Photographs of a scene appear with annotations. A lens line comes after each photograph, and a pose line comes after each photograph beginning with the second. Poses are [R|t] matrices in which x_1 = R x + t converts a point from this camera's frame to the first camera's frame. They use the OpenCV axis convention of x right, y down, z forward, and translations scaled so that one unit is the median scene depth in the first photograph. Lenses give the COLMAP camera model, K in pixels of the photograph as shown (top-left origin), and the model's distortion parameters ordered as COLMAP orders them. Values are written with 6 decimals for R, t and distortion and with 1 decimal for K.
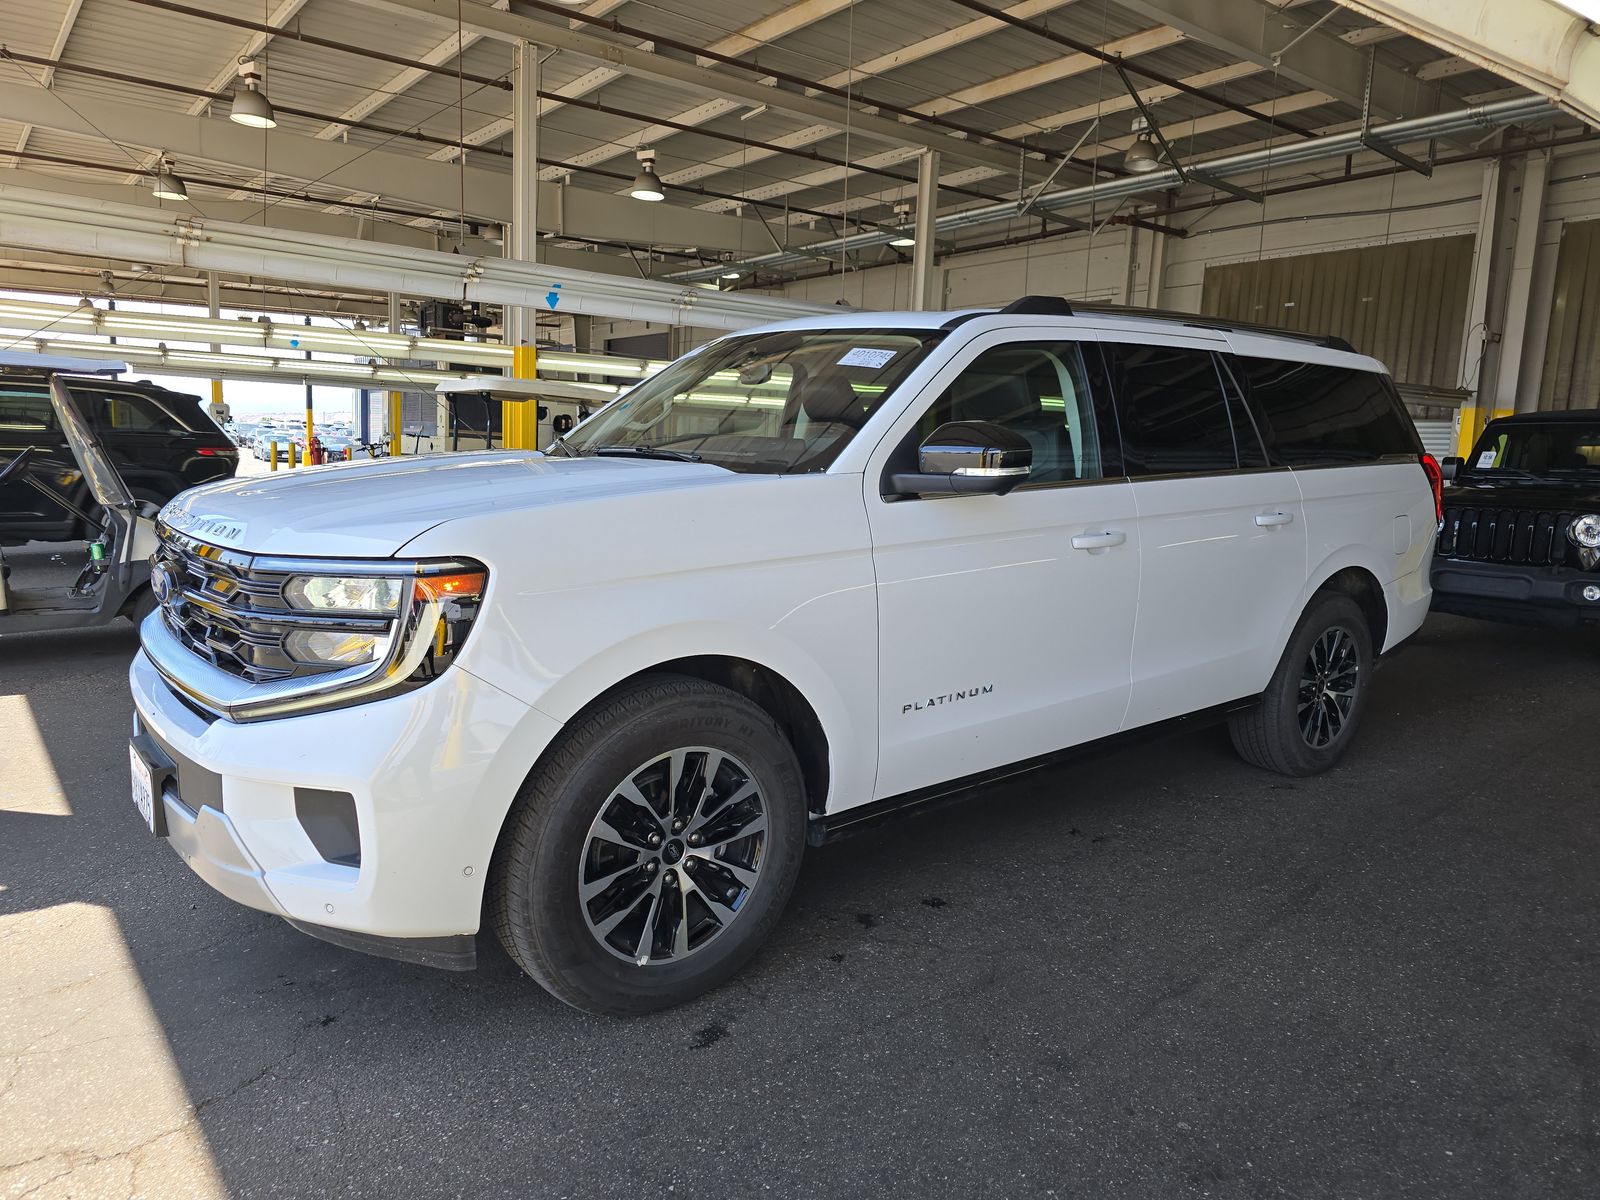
lens RADIAL K [[1125.8, 0, 799.6], [0, 1125.8, 598.9], [0, 0, 1]] dist [0.010755, 0.002354]
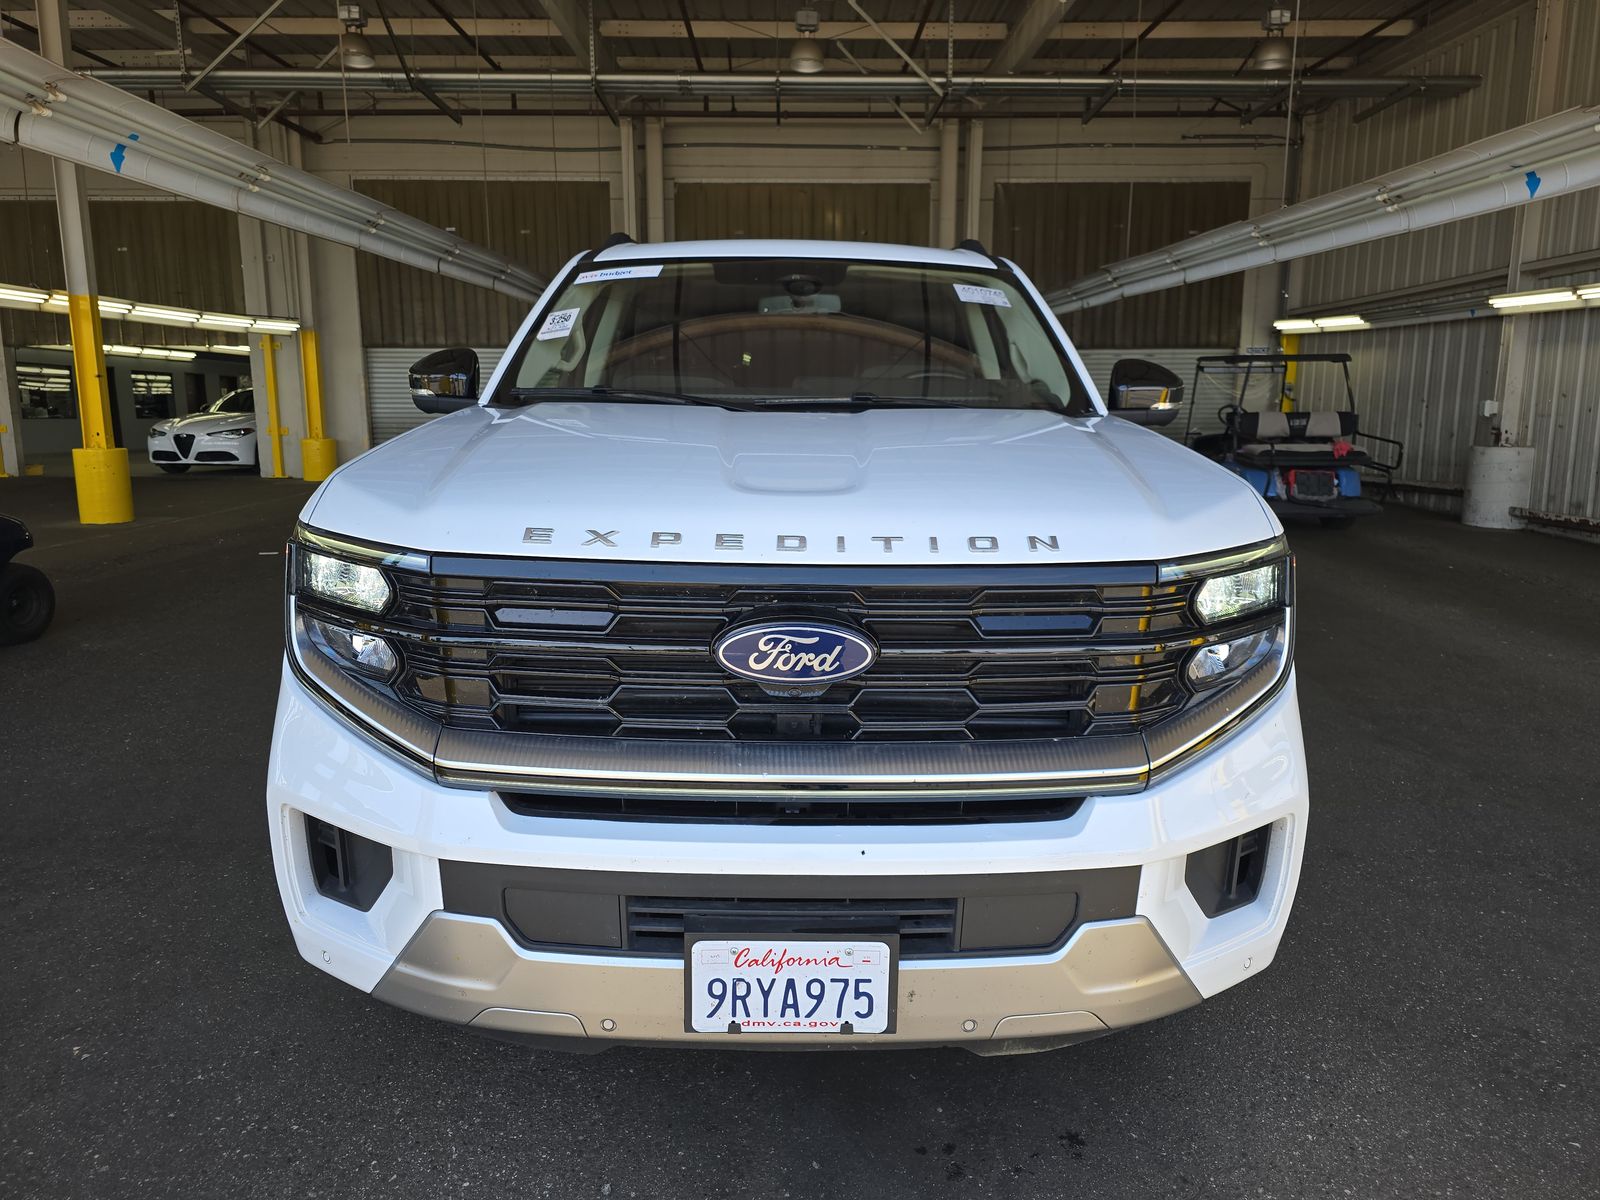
lens RADIAL K [[1125.8, 0, 802.8], [0, 1125.8, 601.0], [0, 0, 1]] dist [0.010755, 0.002354]
pose [[0.594570, -0.176376, 0.784461, -0.274656], [0.120151, 0.984179, 0.130214, -0.030945], [-0.795016, 0.016833, 0.606355, 0.168457]]
